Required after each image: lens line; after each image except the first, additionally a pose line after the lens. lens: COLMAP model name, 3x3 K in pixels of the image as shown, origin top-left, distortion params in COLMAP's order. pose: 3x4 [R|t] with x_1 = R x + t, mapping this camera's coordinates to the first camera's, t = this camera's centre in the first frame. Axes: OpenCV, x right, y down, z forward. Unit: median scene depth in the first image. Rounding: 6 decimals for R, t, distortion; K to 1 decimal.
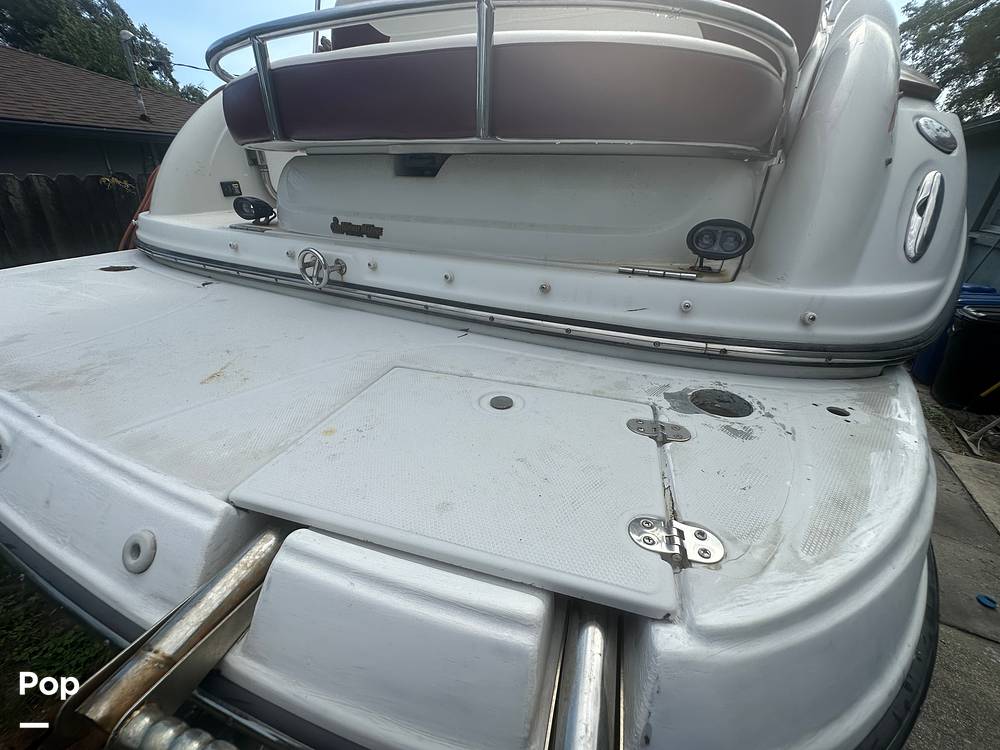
lens RADIAL K [[400.9, 0, 500.0], [0, 400.9, 375.0], [0, 0, 1]] dist [-0.003700, 0.000355]
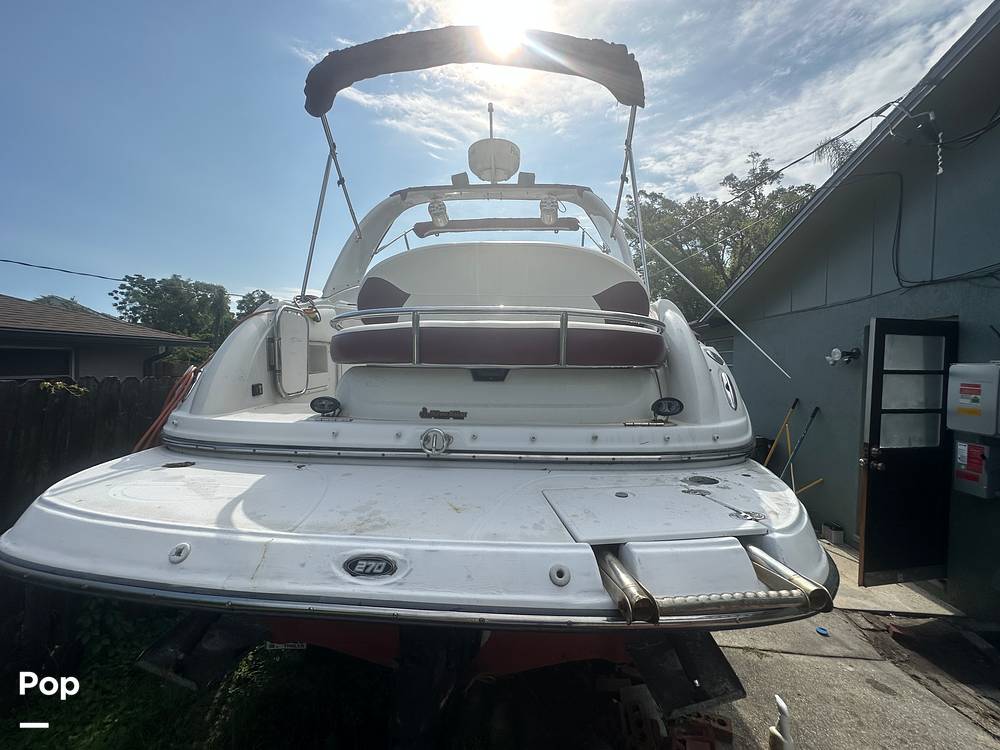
lens RADIAL K [[400.9, 0, 500.0], [0, 400.9, 375.0], [0, 0, 1]] dist [-0.003700, 0.000355]
pose [[0.919605, -0.031039, 0.391616, -0.940248], [0.187462, 0.910724, -0.368021, 0.107346], [-0.345231, 0.411847, 0.843325, -0.472373]]
